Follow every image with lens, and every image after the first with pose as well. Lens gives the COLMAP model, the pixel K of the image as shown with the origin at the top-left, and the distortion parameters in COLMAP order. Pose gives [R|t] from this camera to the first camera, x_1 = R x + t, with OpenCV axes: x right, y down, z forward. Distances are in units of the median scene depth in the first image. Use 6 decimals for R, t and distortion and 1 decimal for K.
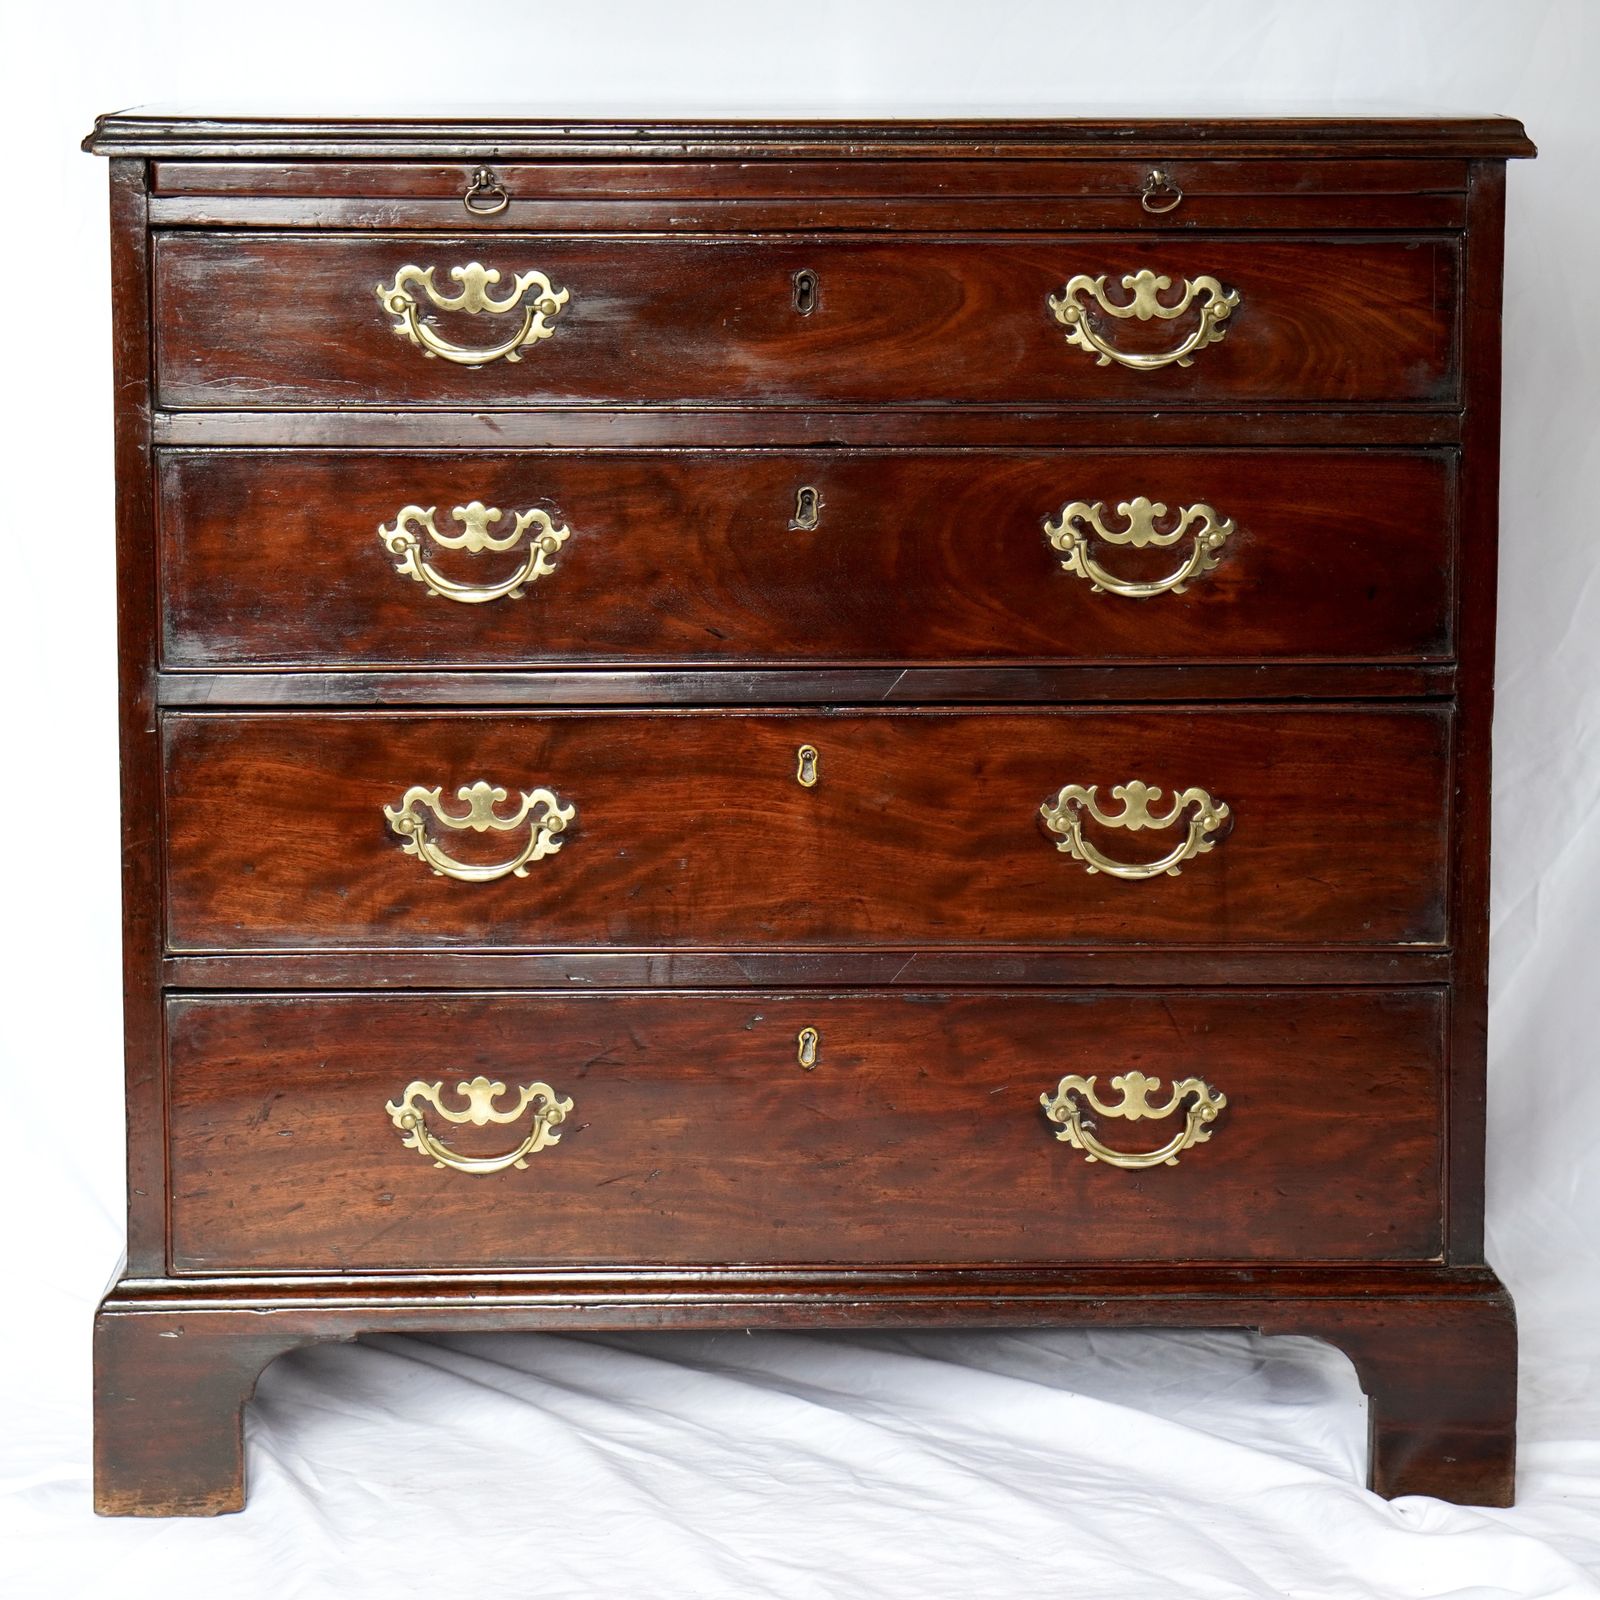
lens RADIAL K [[5353.2, 0, 793.4], [0, 5353.2, 807.3], [0, 0, 1]] dist [0.174388, 0.000000]
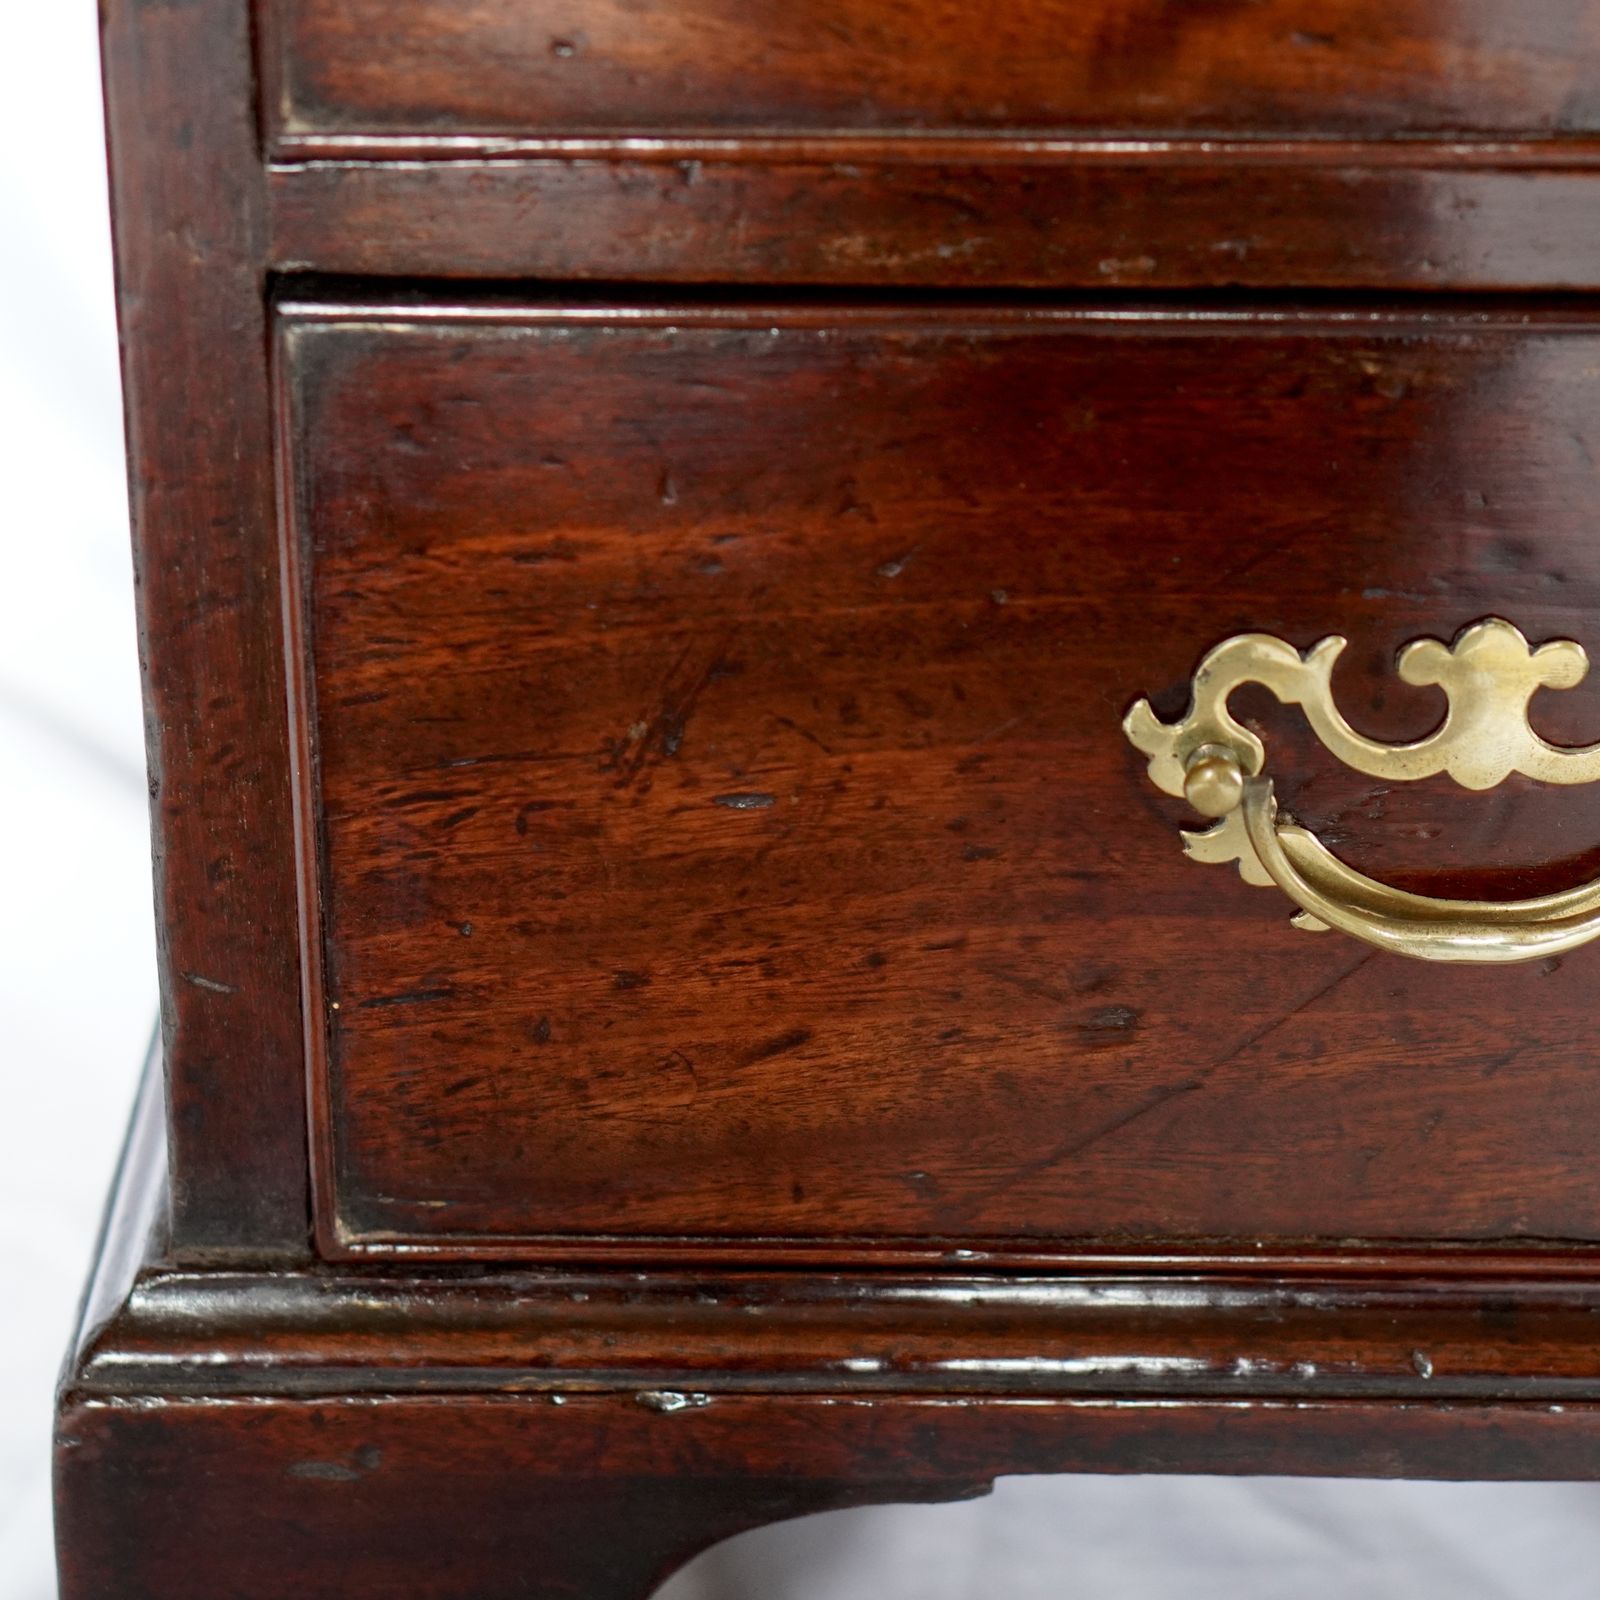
lens RADIAL K [[5353.2, 0, 809.8], [0, 5353.2, 804.1], [0, 0, 1]] dist [0.174388, 0.000000]
pose [[0.999162, 0.024530, -0.032771, -0.083543], [-0.011656, 0.937919, 0.346659, -0.031472], [0.039240, -0.345986, 0.937419, 0.758794]]
